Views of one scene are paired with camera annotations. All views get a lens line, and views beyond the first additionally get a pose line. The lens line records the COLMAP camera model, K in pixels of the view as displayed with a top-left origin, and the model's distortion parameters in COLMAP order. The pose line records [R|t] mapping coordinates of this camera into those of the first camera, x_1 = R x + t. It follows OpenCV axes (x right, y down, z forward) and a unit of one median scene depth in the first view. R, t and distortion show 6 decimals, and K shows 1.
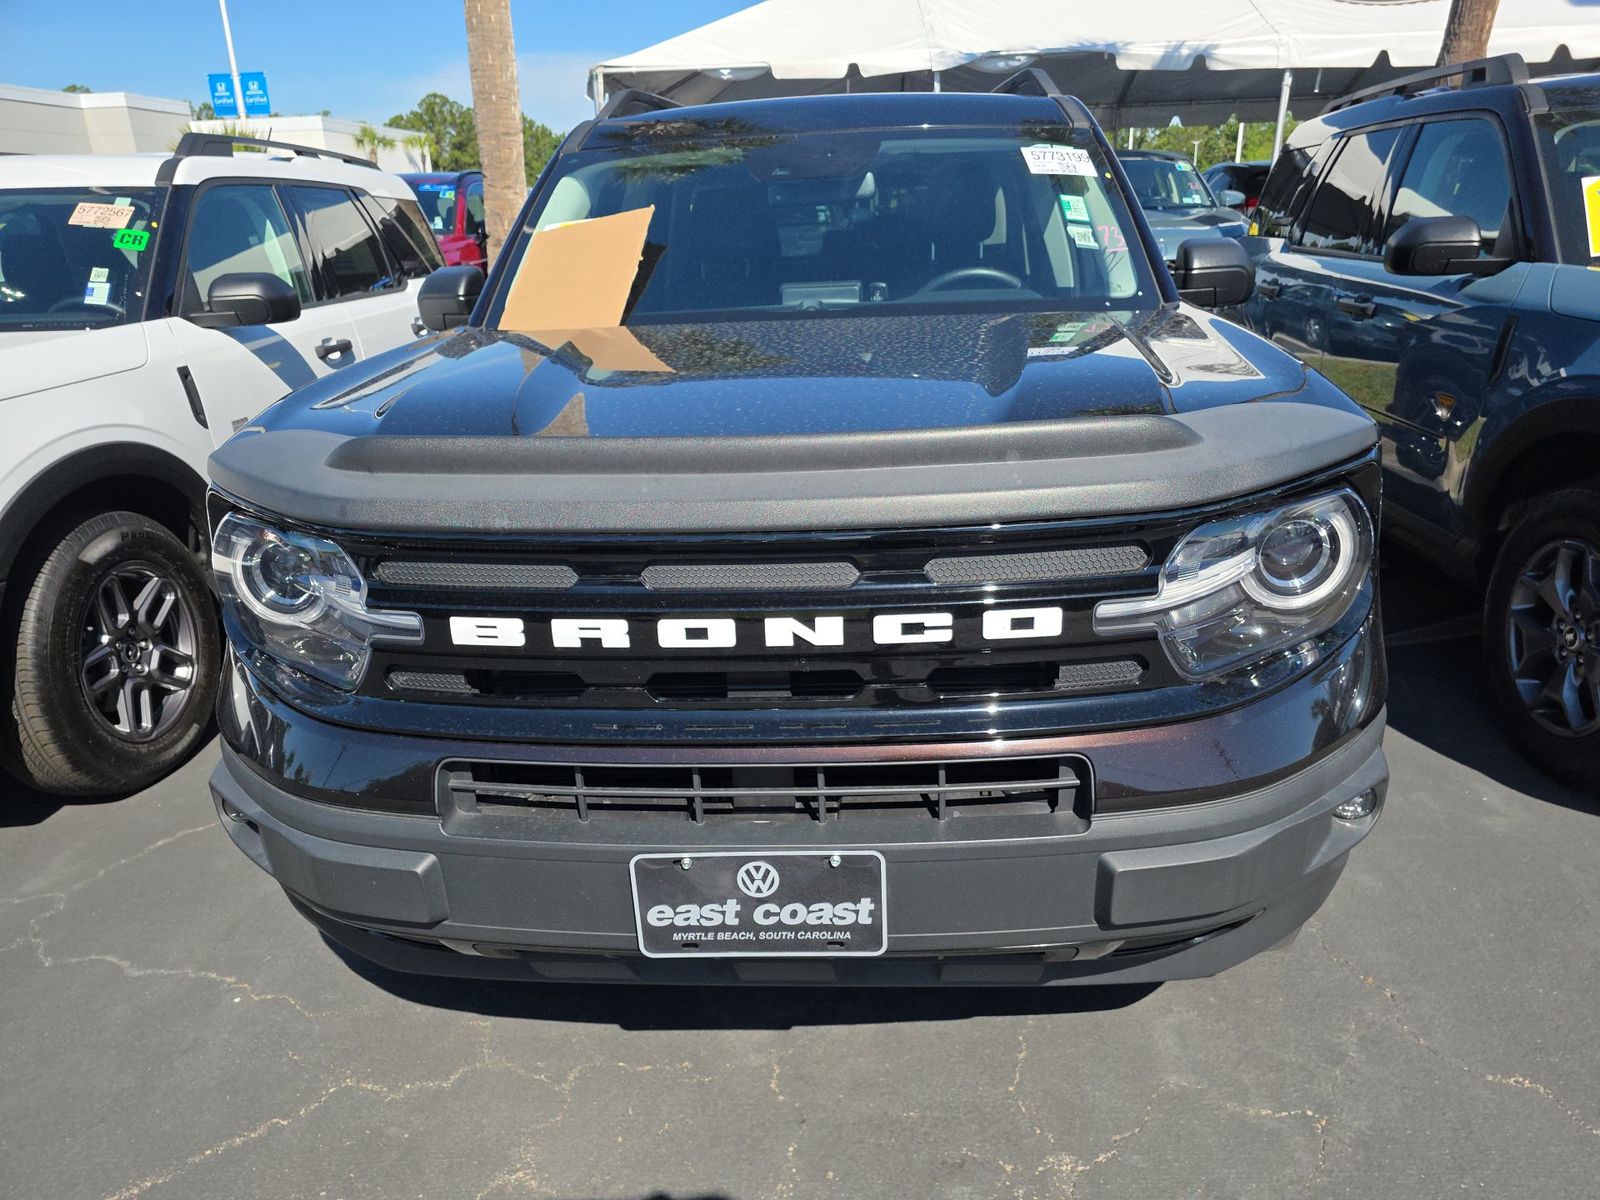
lens RADIAL K [[1094.8, 0, 800.0], [0, 1094.8, 600.0], [0, 0, 1]] dist [0.018616, -0.022402]
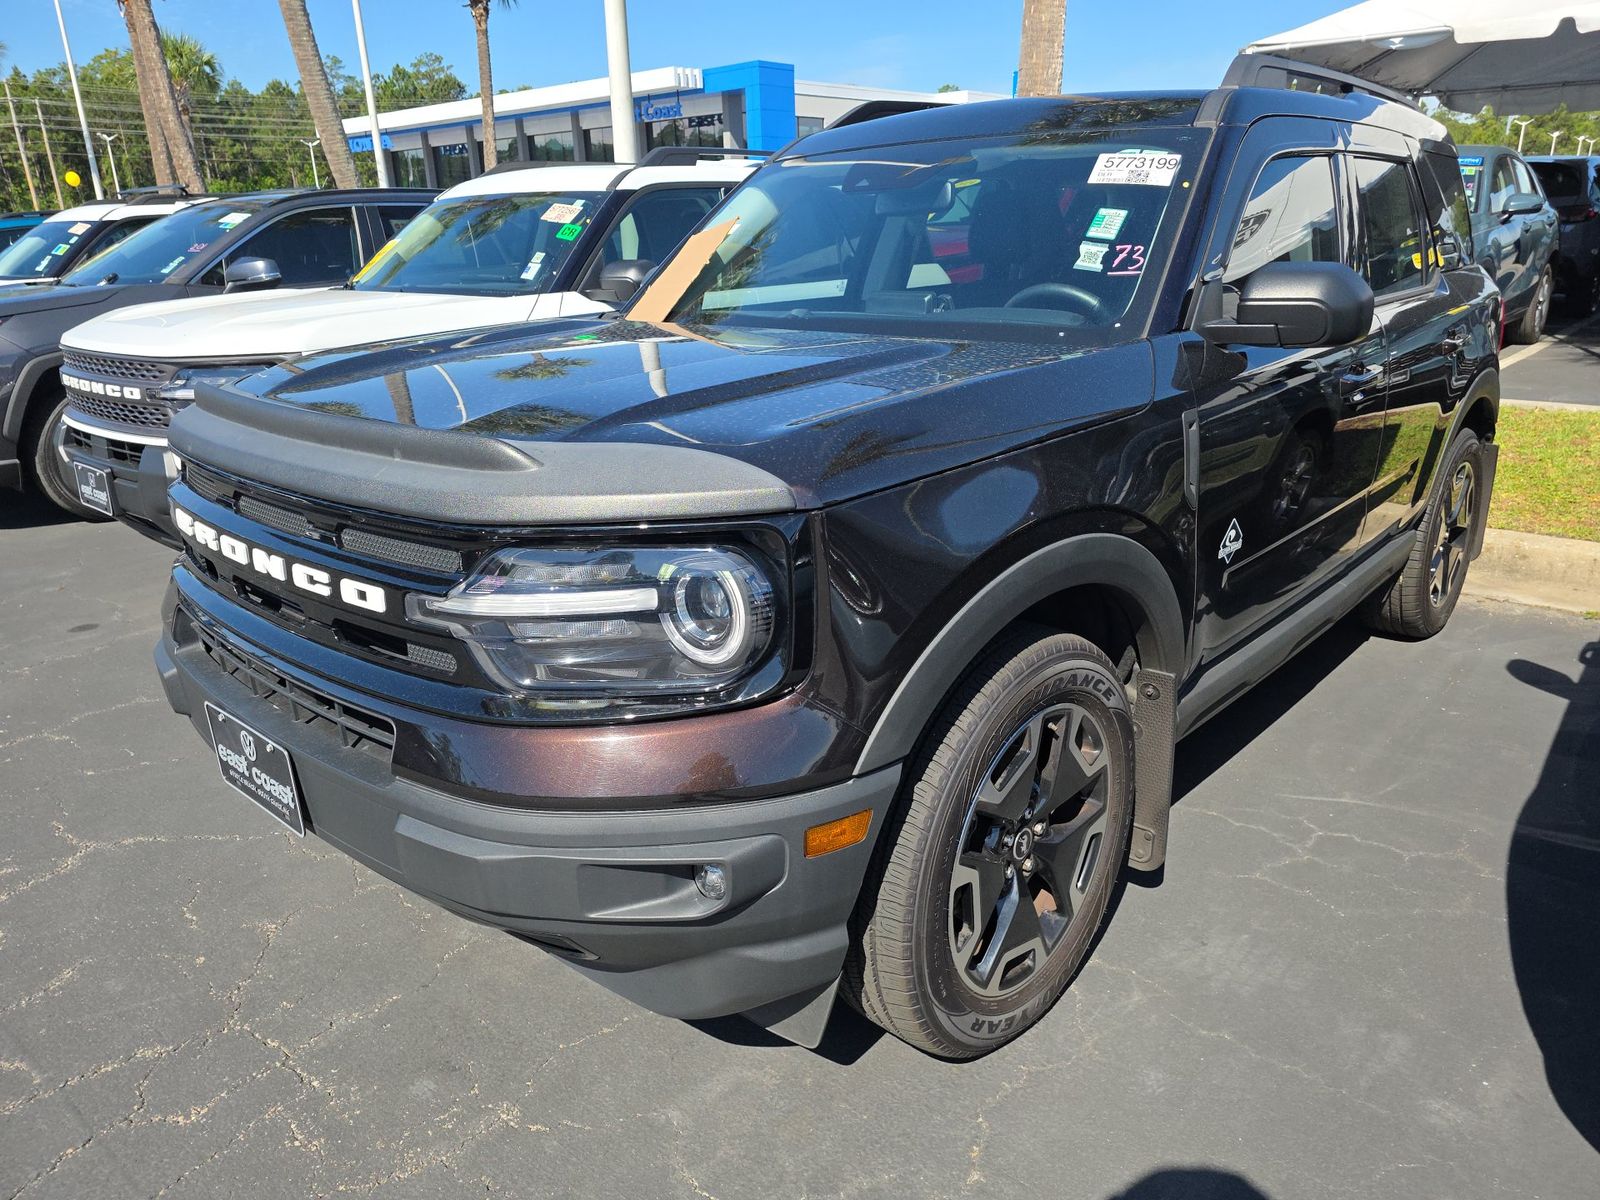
lens RADIAL K [[1094.8, 0, 800.0], [0, 1094.8, 600.0], [0, 0, 1]] dist [0.018616, -0.022402]
pose [[0.767001, 0.222009, -0.602015, 0.194154], [-0.212708, 0.973156, 0.087876, -0.026972], [0.605364, 0.060653, 0.793634, 0.054086]]
